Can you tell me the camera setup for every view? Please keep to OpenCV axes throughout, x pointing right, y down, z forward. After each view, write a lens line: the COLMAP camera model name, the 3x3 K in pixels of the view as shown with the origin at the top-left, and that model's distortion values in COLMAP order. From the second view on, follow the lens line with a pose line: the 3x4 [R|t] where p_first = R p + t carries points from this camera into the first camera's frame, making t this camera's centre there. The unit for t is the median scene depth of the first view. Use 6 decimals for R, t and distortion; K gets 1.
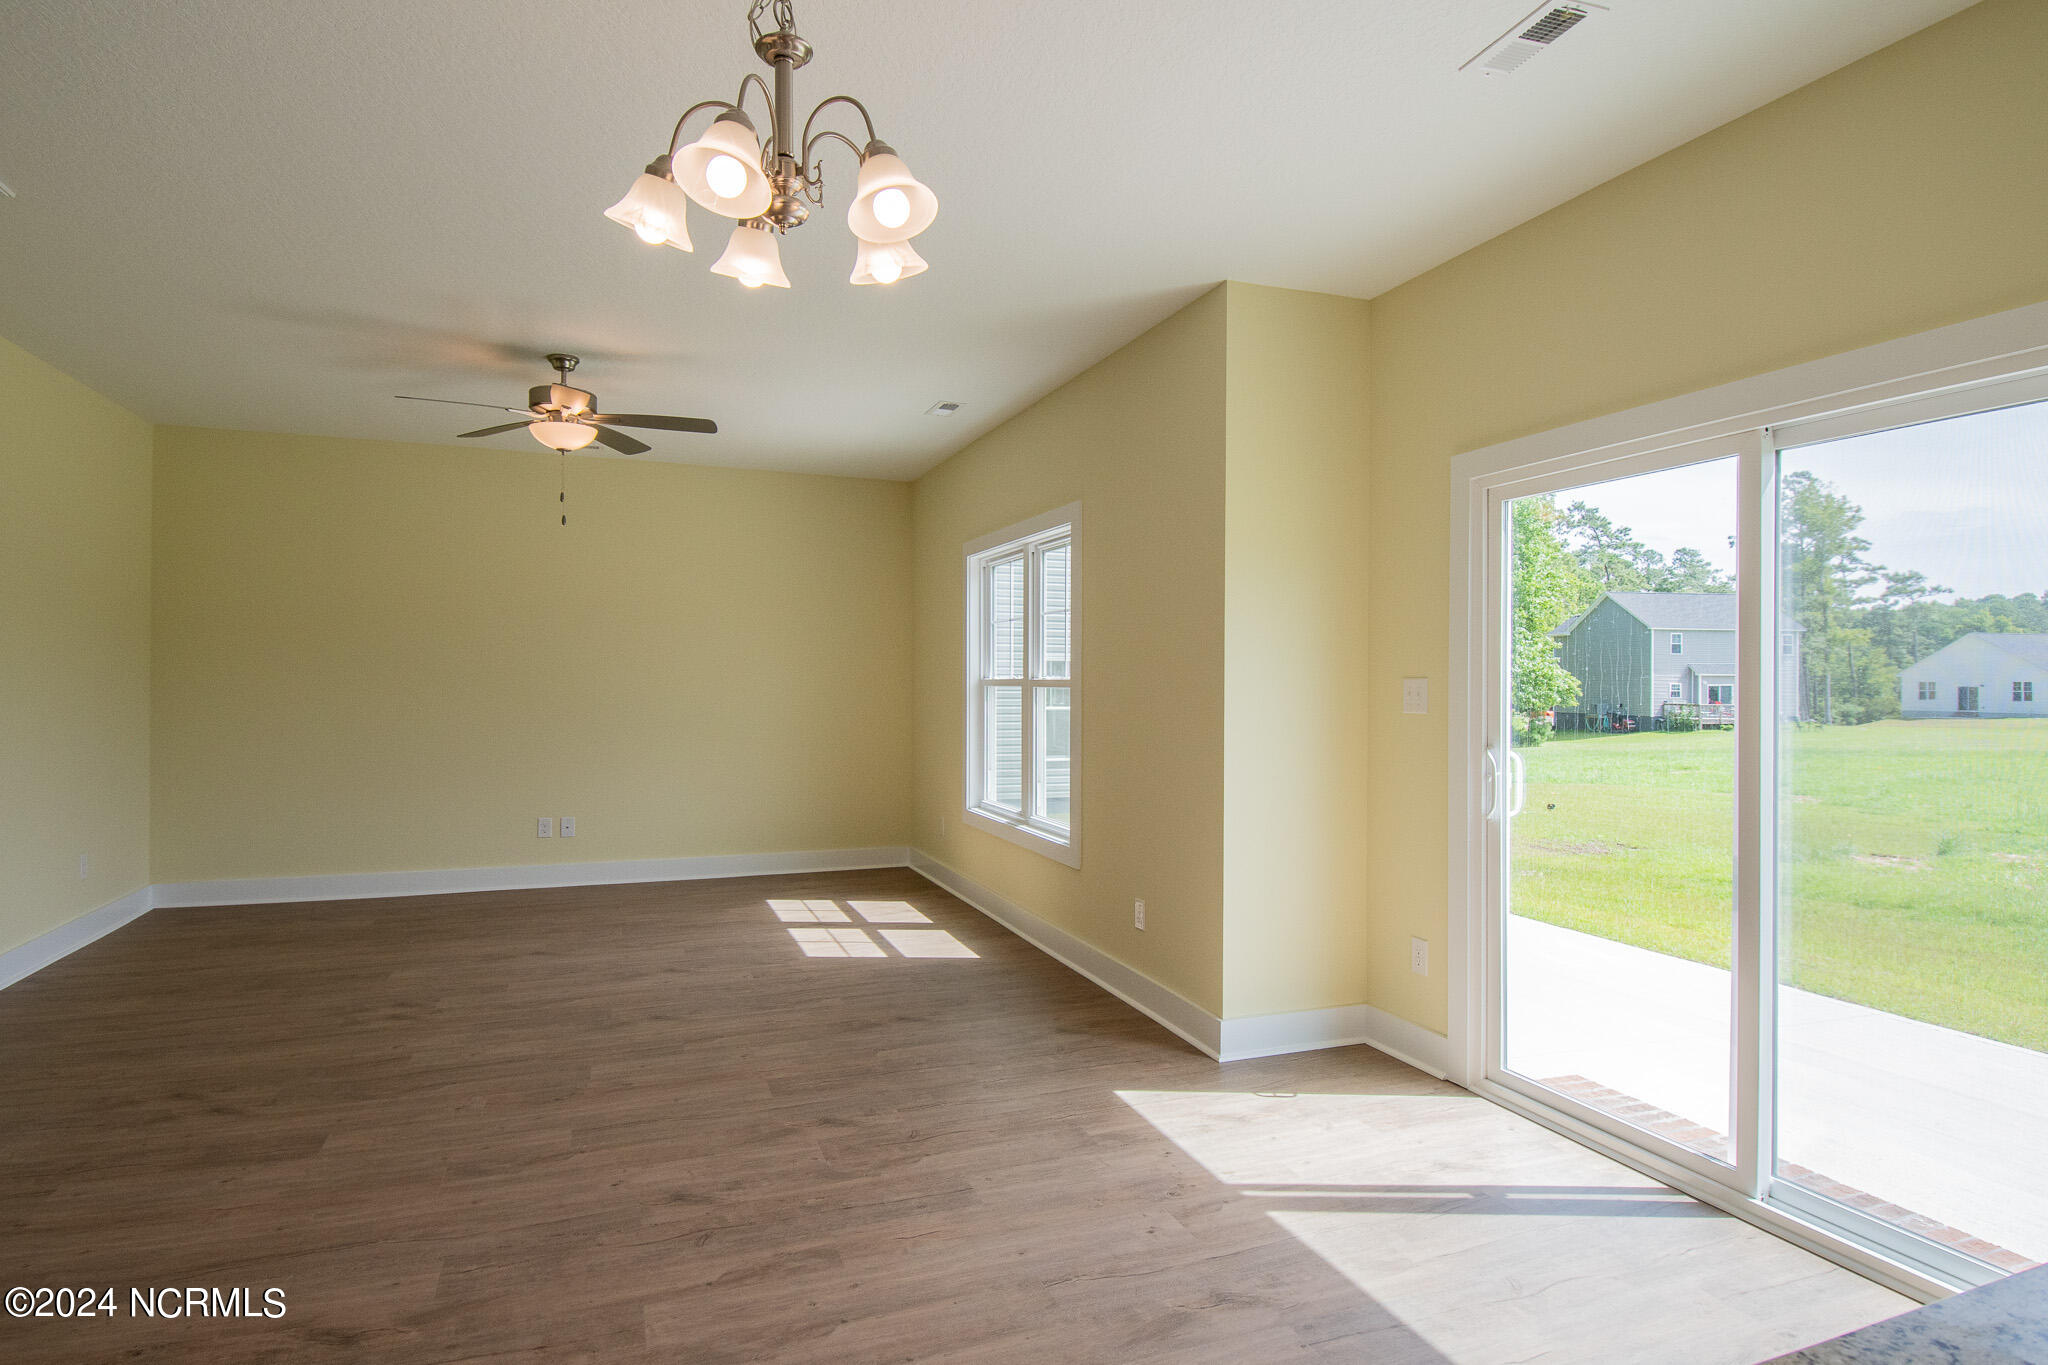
lens RADIAL K [[1063.3, 0, 1028.5], [0, 1063.3, 674.2], [0, 0, 1]] dist [0.034715, -0.038240]
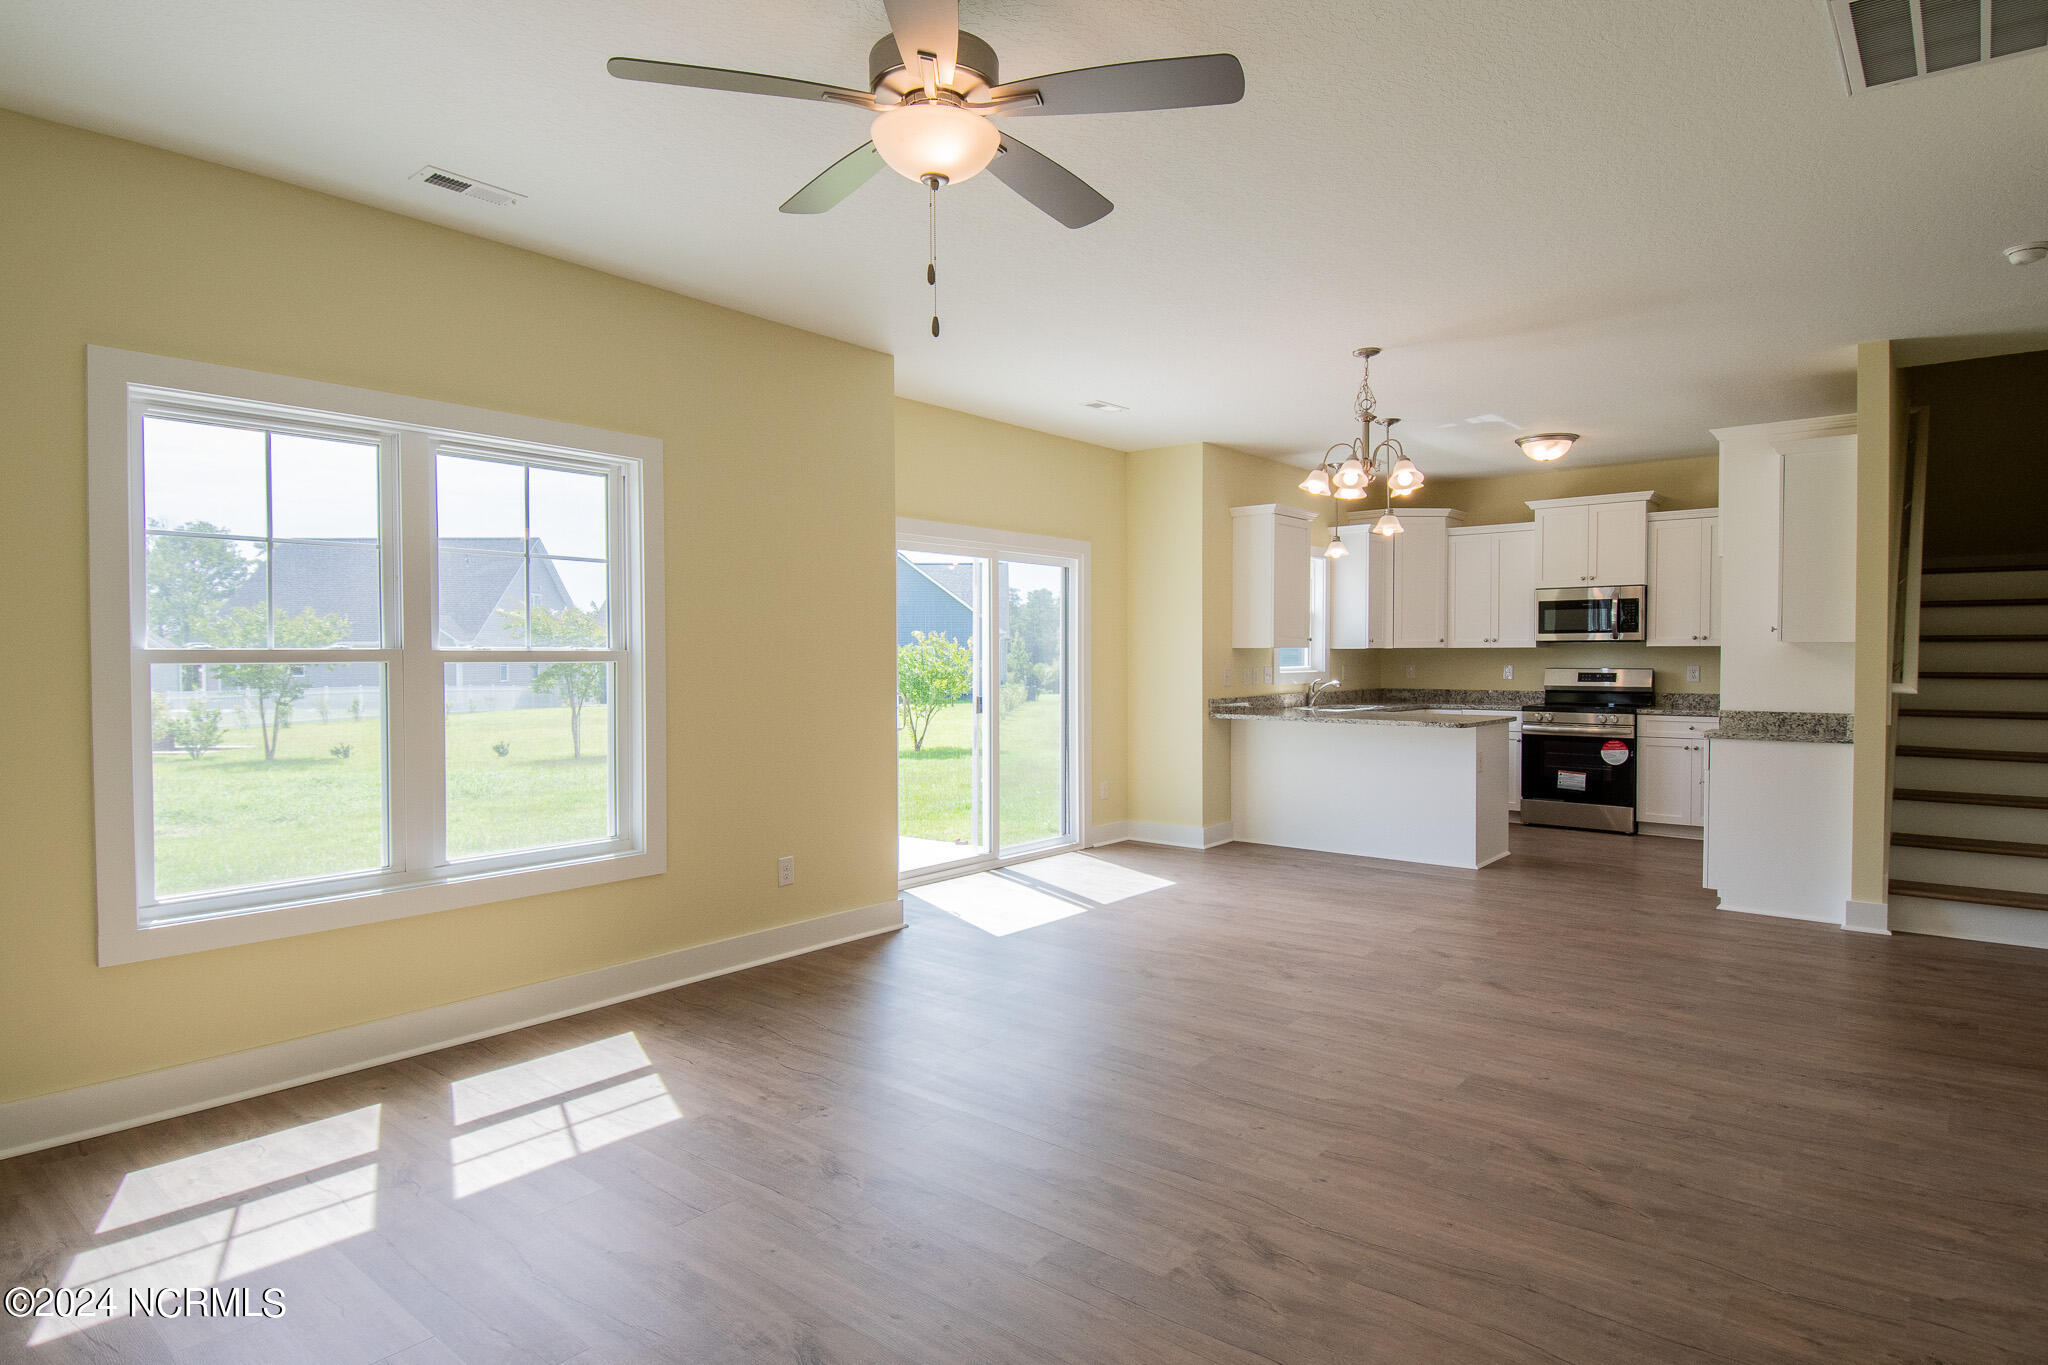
lens RADIAL K [[1063.3, 0, 1028.5], [0, 1063.3, 674.2], [0, 0, 1]] dist [0.034715, -0.038240]
pose [[-0.454205, -0.022325, 0.890618, -1.318573], [-0.002508, 0.999714, 0.023781, 0.003219], [-0.890894, 0.008568, -0.454131, 1.752859]]
